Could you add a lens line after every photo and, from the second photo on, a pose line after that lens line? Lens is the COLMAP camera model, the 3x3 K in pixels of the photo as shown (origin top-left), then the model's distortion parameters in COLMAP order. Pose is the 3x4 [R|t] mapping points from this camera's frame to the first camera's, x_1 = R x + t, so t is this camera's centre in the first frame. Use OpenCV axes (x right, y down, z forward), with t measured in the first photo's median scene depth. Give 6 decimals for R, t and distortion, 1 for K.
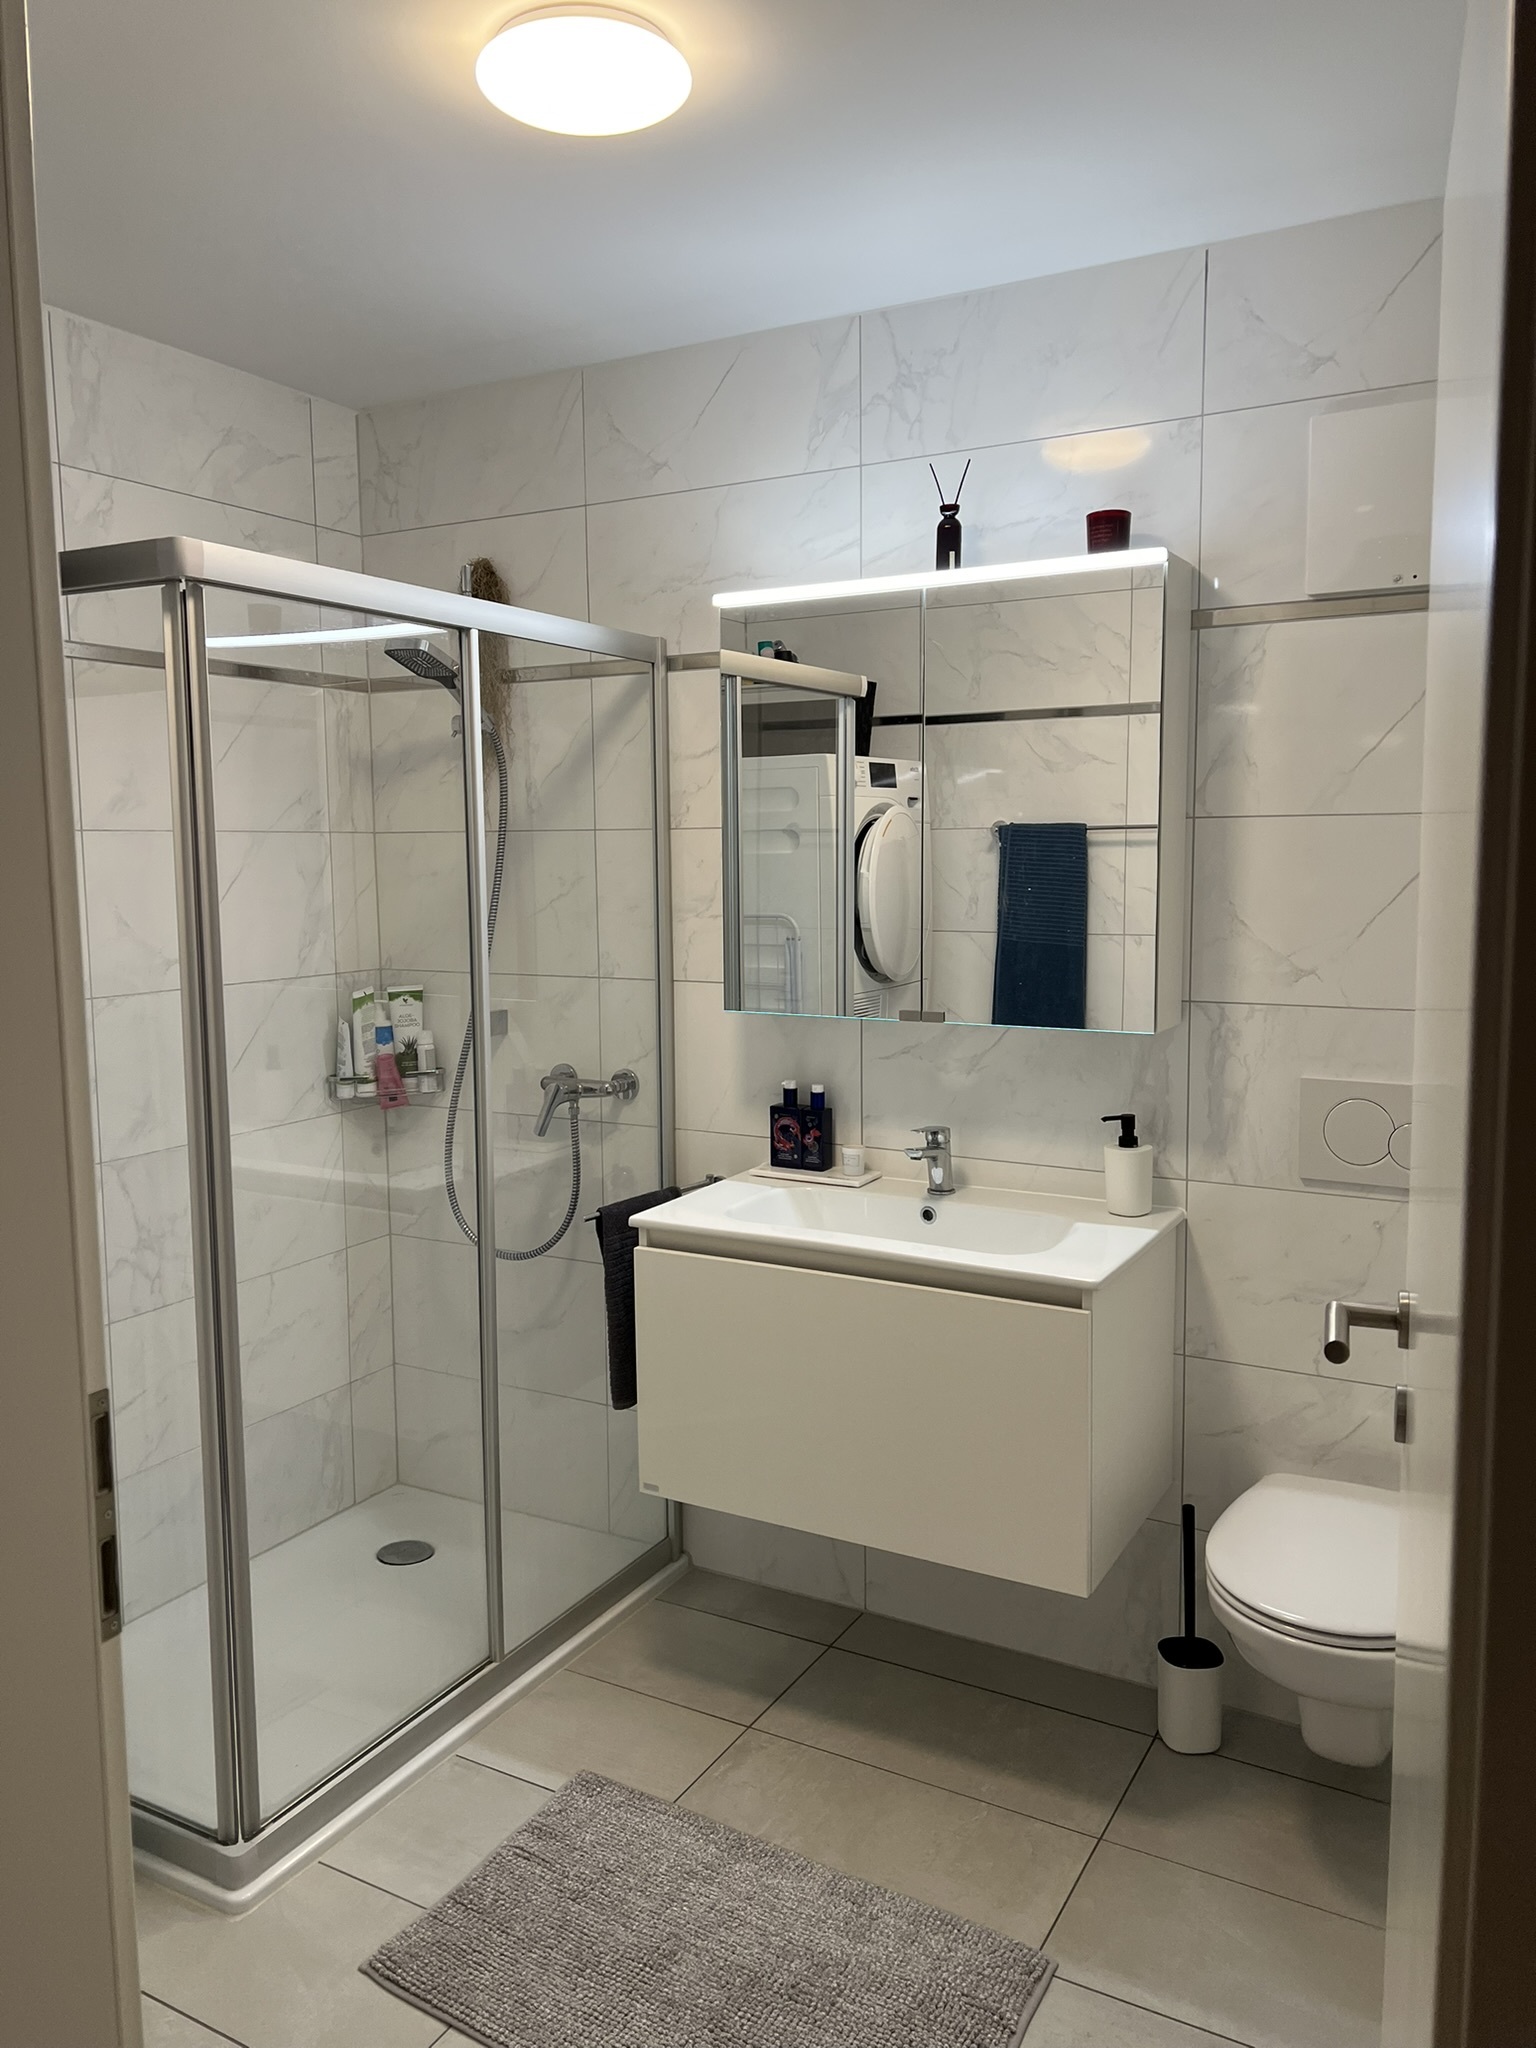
lens RADIAL K [[1559.6, 0, 749.9], [0, 1559.6, 1018.9], [0, 0, 1]] dist [0.048576, -0.052319]
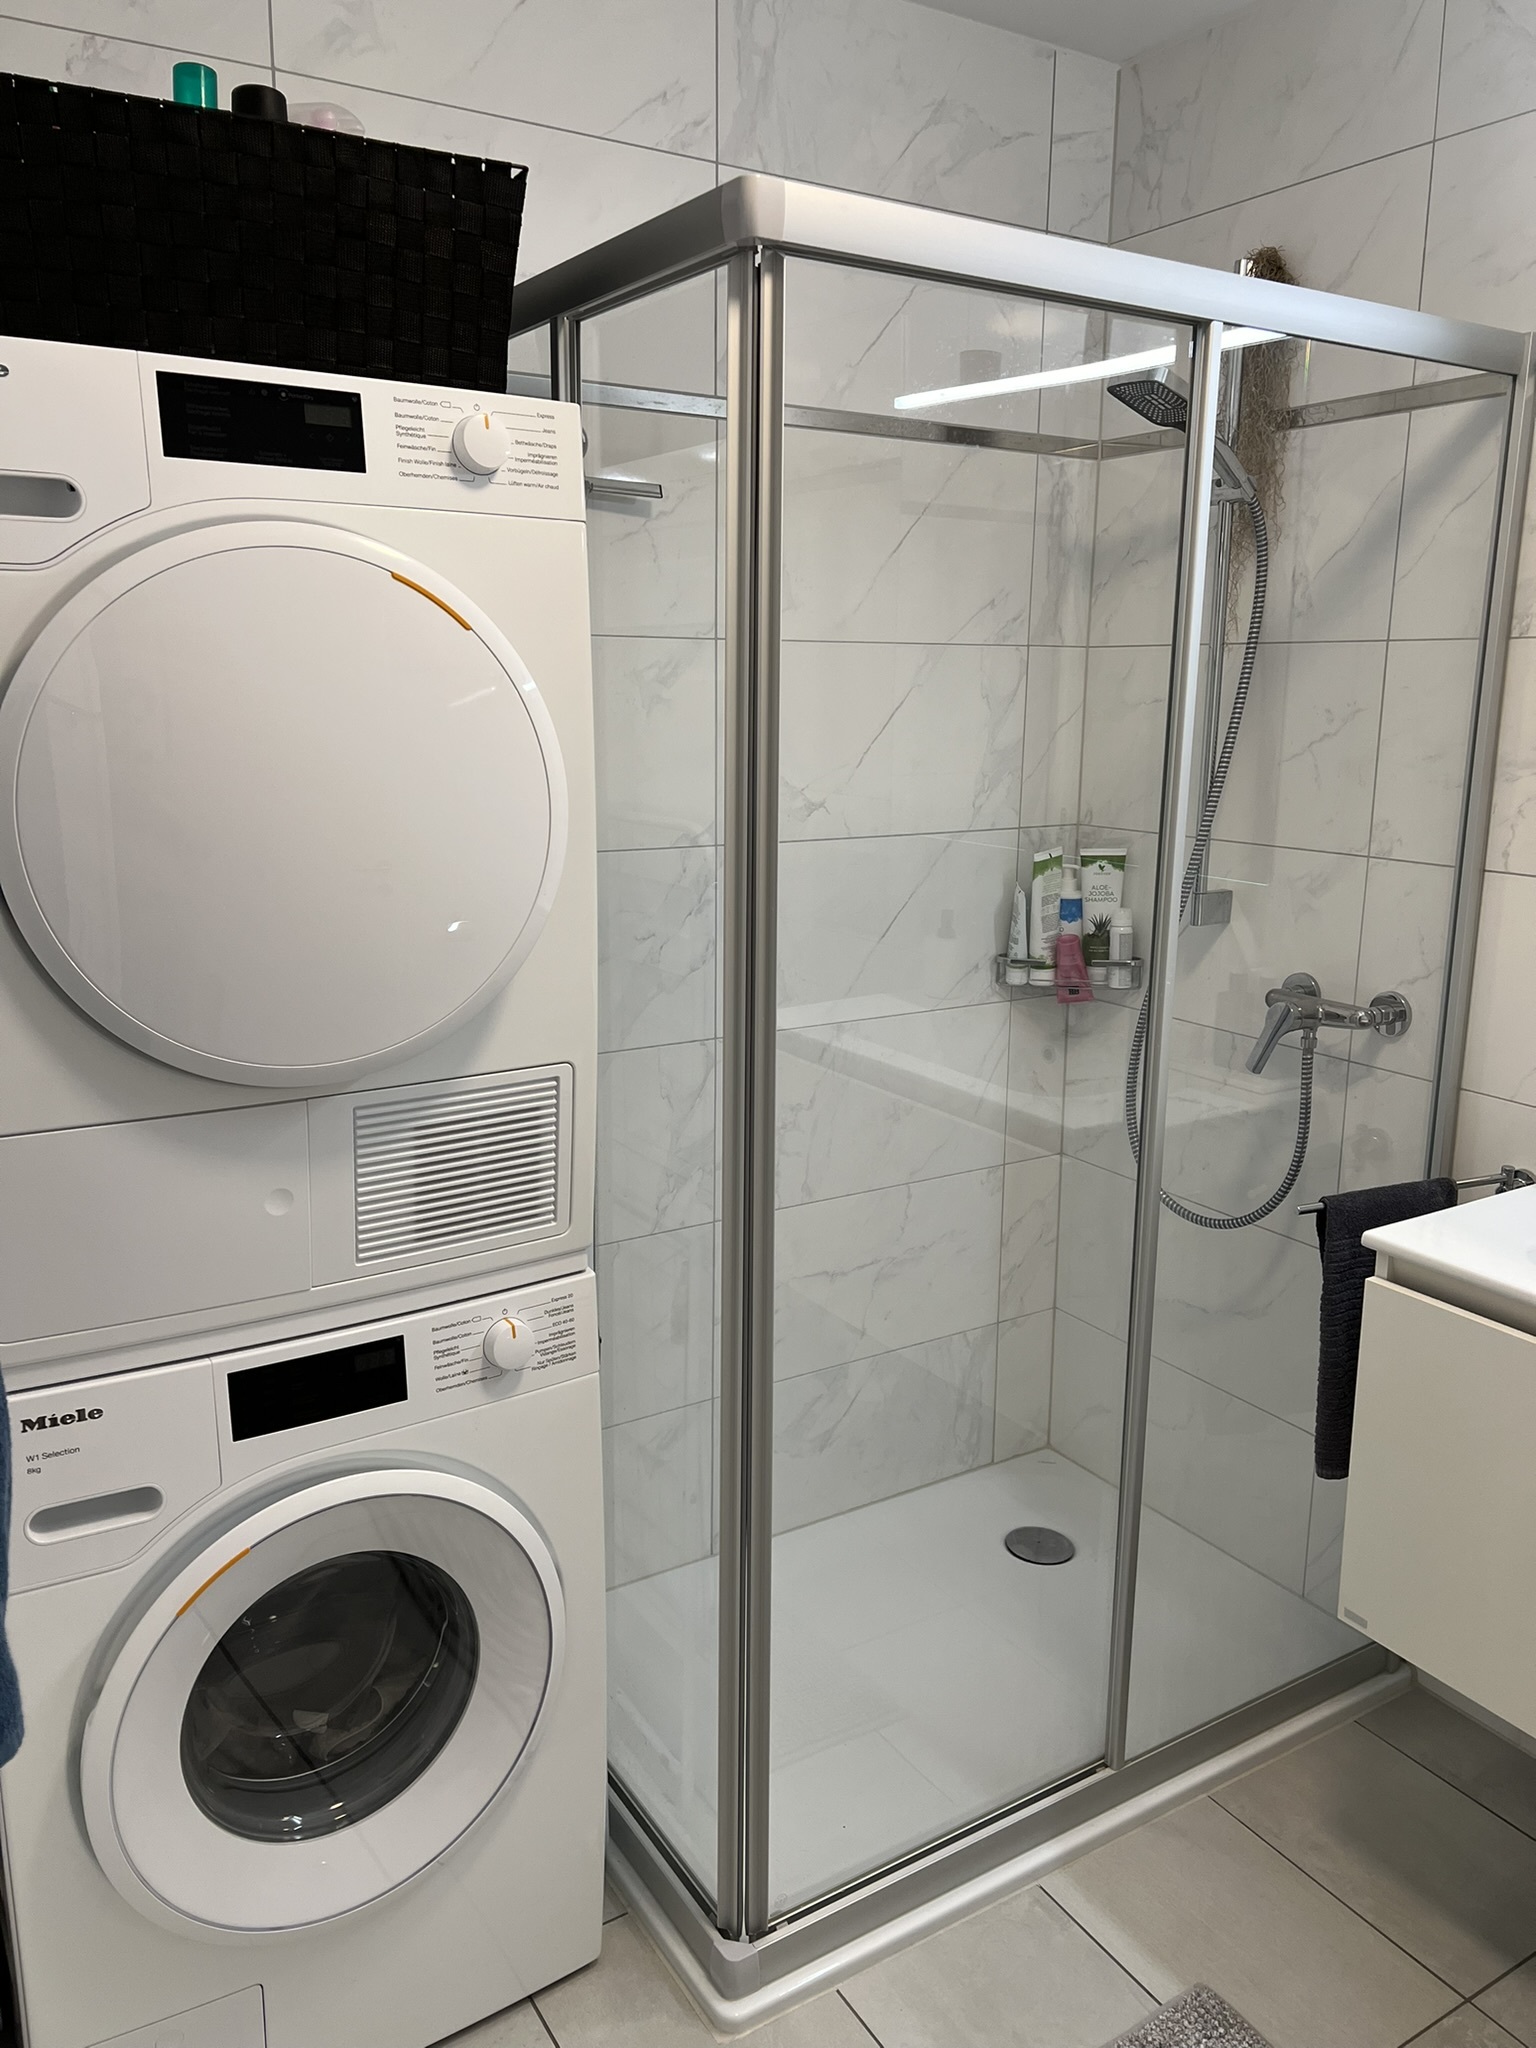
lens RADIAL K [[1559.6, 0, 749.9], [0, 1559.6, 1018.9], [0, 0, 1]] dist [0.048576, -0.052319]
pose [[0.879820, 0.118387, -0.460327, -0.008337], [-0.069347, 0.990093, 0.122090, -0.021298], [0.470221, -0.075495, 0.879314, 0.244148]]
